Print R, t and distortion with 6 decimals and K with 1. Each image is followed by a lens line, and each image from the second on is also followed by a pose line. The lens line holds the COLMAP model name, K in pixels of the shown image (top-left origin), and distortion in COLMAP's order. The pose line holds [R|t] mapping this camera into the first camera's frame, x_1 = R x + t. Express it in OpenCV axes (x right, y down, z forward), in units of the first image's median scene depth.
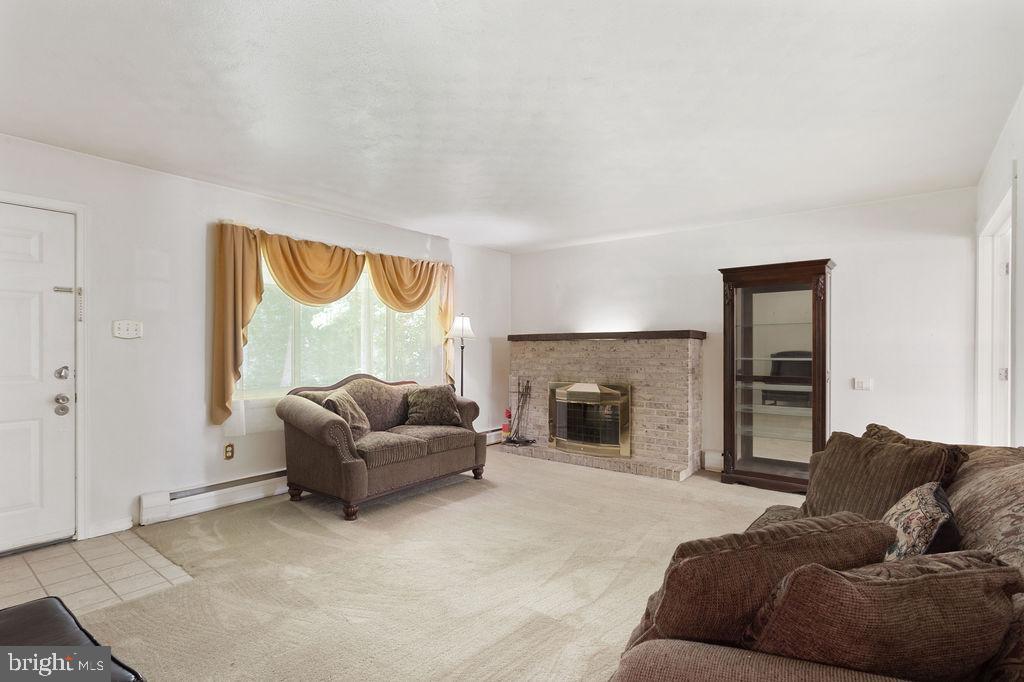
lens RADIAL K [[512.3, 0, 514.1], [0, 512.3, 350.7], [0, 0, 1]] dist [-0.000708, 0.000030]
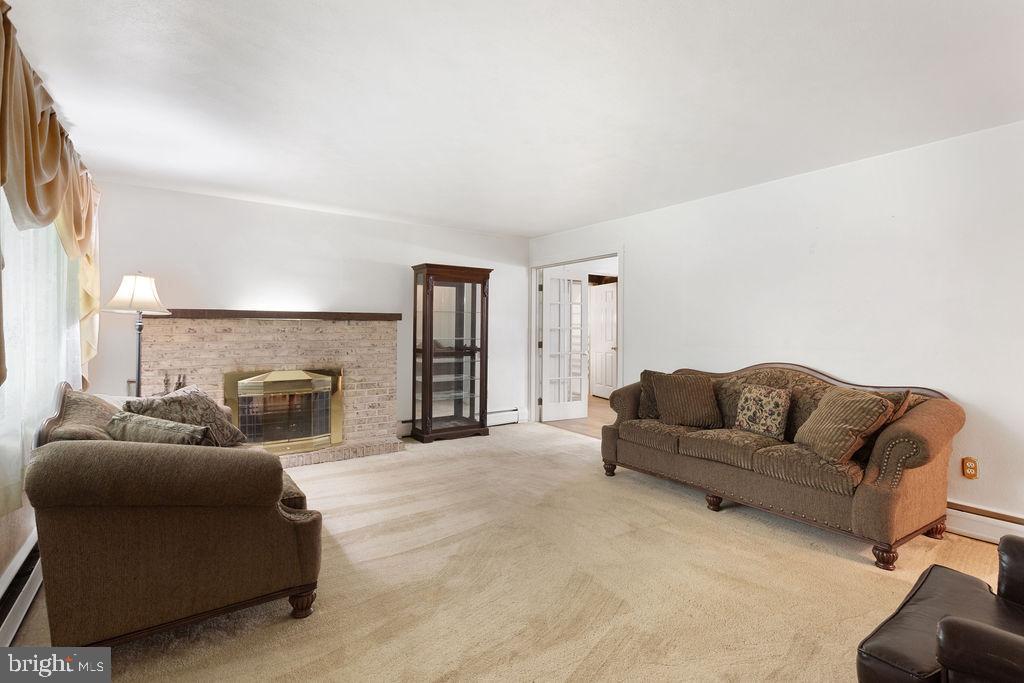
lens RADIAL K [[497.8, 0, 512.0], [0, 497.8, 341.5], [0, 0, 1]] dist [0.002824, 0.000492]
pose [[0.297997, -0.018440, 0.954389, -0.585866], [0.002040, 0.999823, 0.018681, 0.000652], [-0.954564, -0.003620, 0.297982, 0.431780]]
